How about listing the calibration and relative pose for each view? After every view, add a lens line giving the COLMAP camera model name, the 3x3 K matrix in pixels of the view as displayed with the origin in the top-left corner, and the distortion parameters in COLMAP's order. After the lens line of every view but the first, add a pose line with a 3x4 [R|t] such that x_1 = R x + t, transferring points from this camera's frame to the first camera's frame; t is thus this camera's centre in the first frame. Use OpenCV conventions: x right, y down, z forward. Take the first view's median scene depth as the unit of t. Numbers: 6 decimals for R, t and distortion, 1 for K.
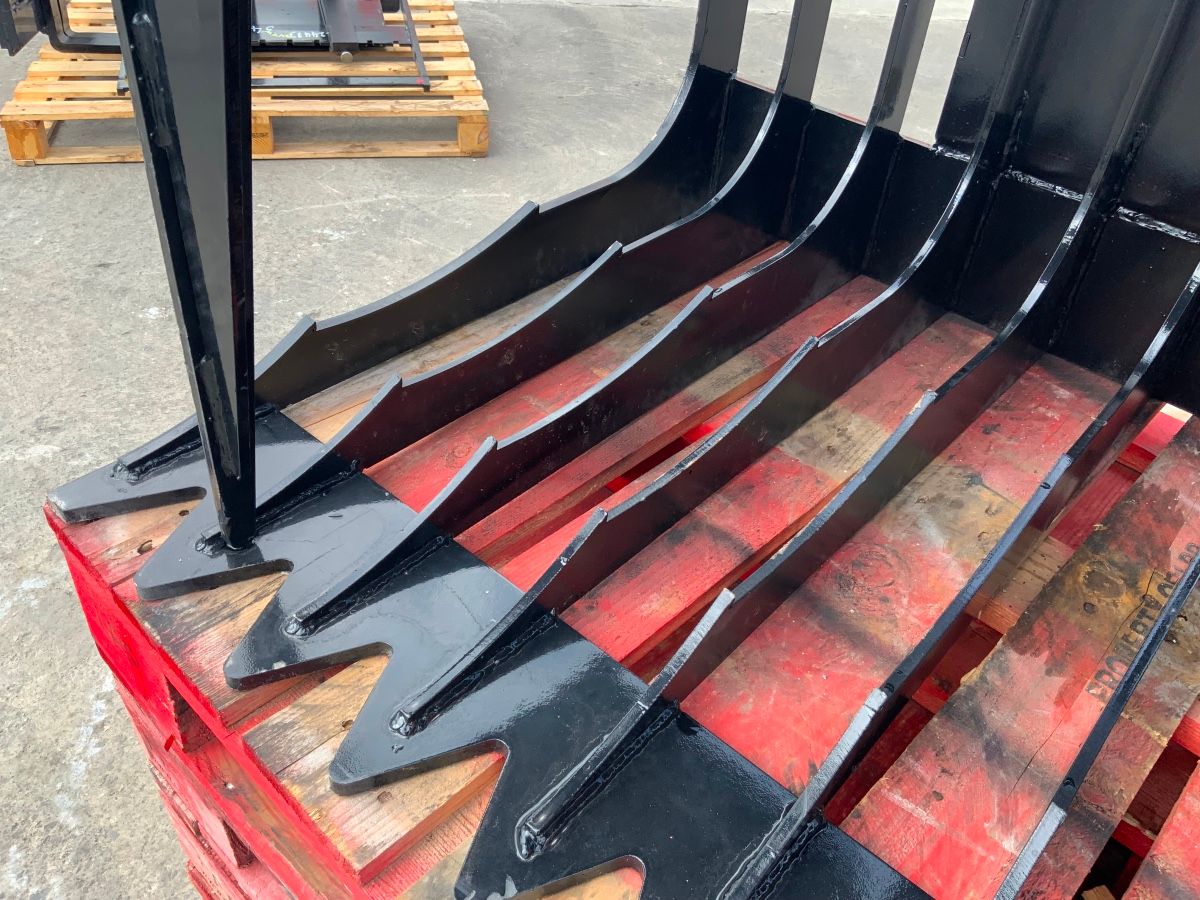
lens RADIAL K [[1003.3, 0, 596.9], [0, 1003.3, 443.7], [0, 0, 1]] dist [0.042166, -0.085389]
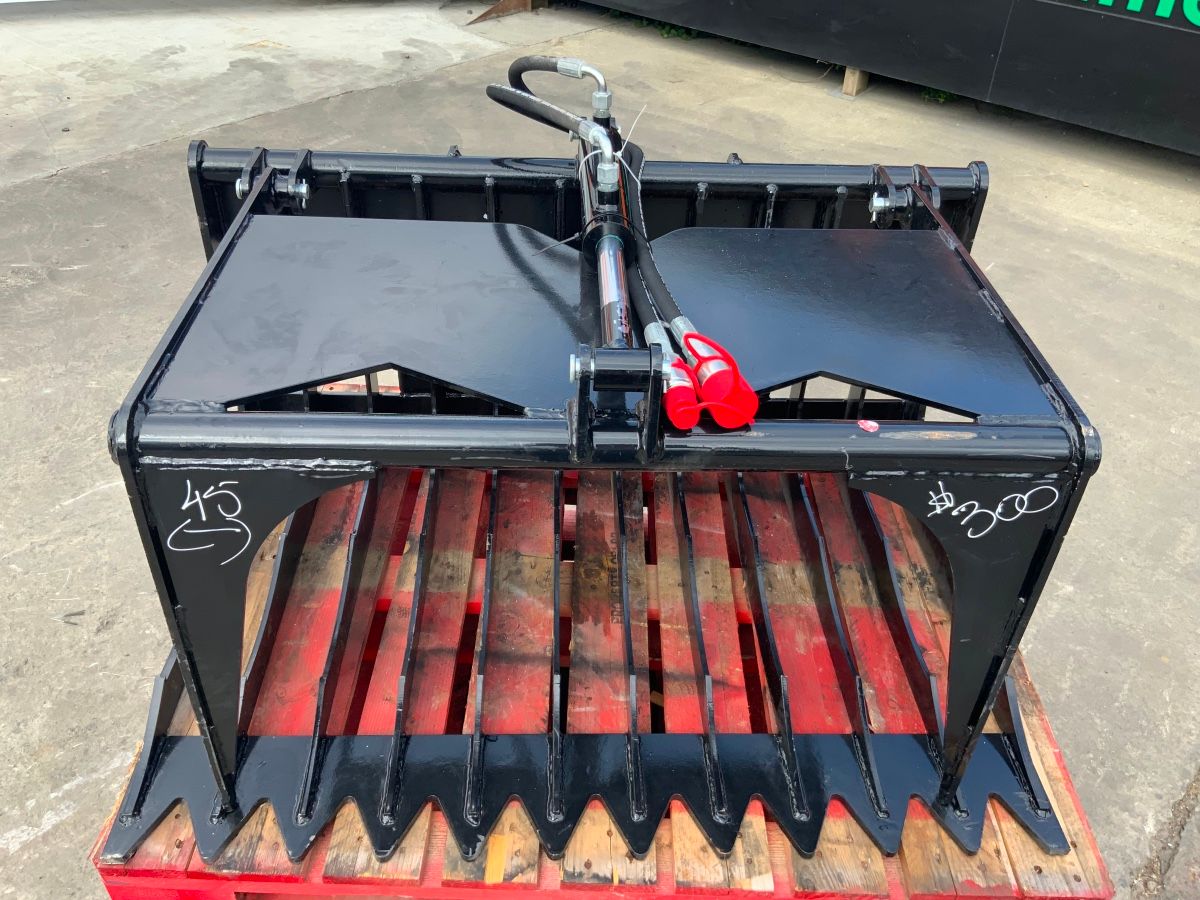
lens RADIAL K [[1003.3, 0, 592.0], [0, 1003.3, 444.9], [0, 0, 1]] dist [0.042166, -0.085389]
pose [[0.729996, -0.447811, 0.516306, -0.496069], [0.443130, 0.885255, 0.141279, -0.414073], [-0.520328, 0.125658, 0.844671, -0.870477]]
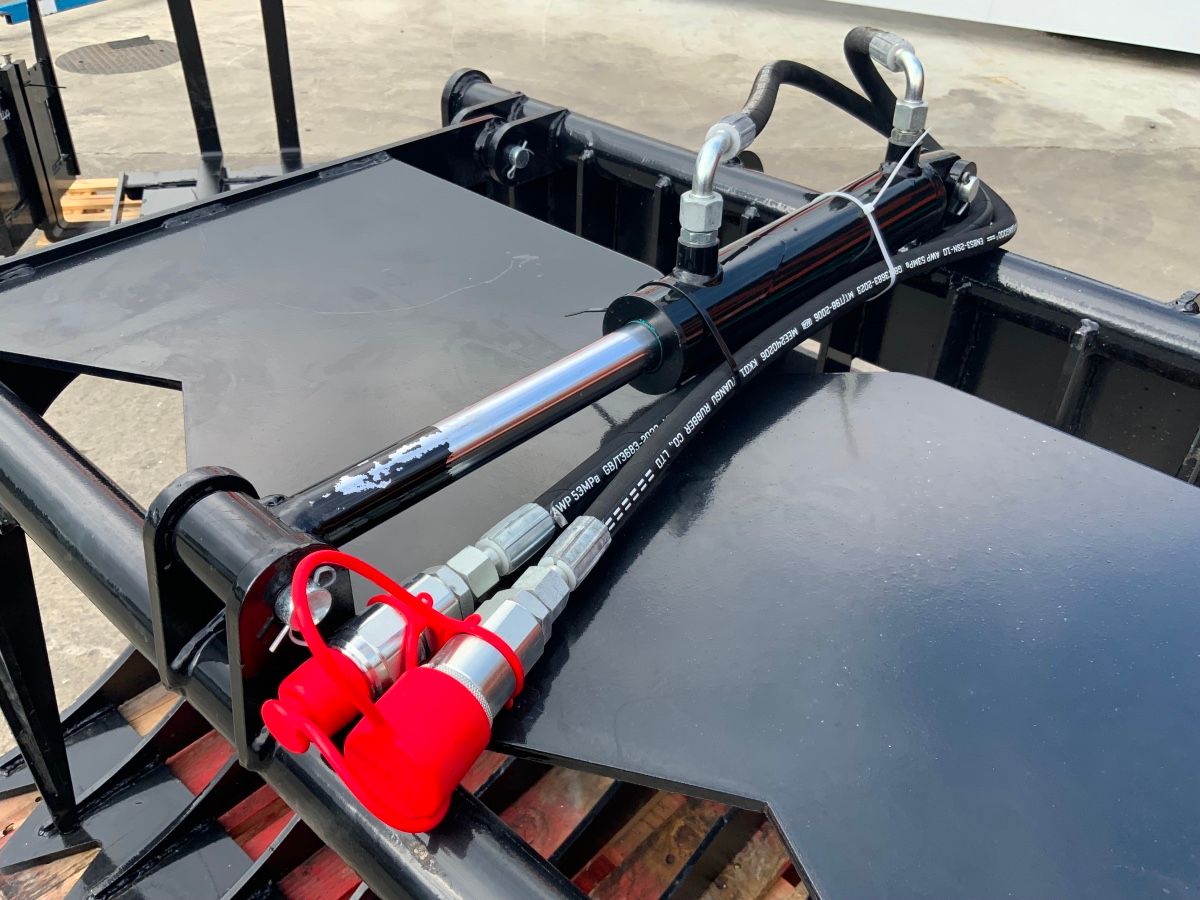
lens RADIAL K [[1003.3, 0, 596.9], [0, 1003.3, 447.9], [0, 0, 1]] dist [0.042166, -0.085389]
pose [[0.998822, -0.032754, -0.035803, 0.446867], [0.031032, 0.998382, -0.047653, -0.334765], [0.037306, 0.046486, 0.998222, -0.413858]]
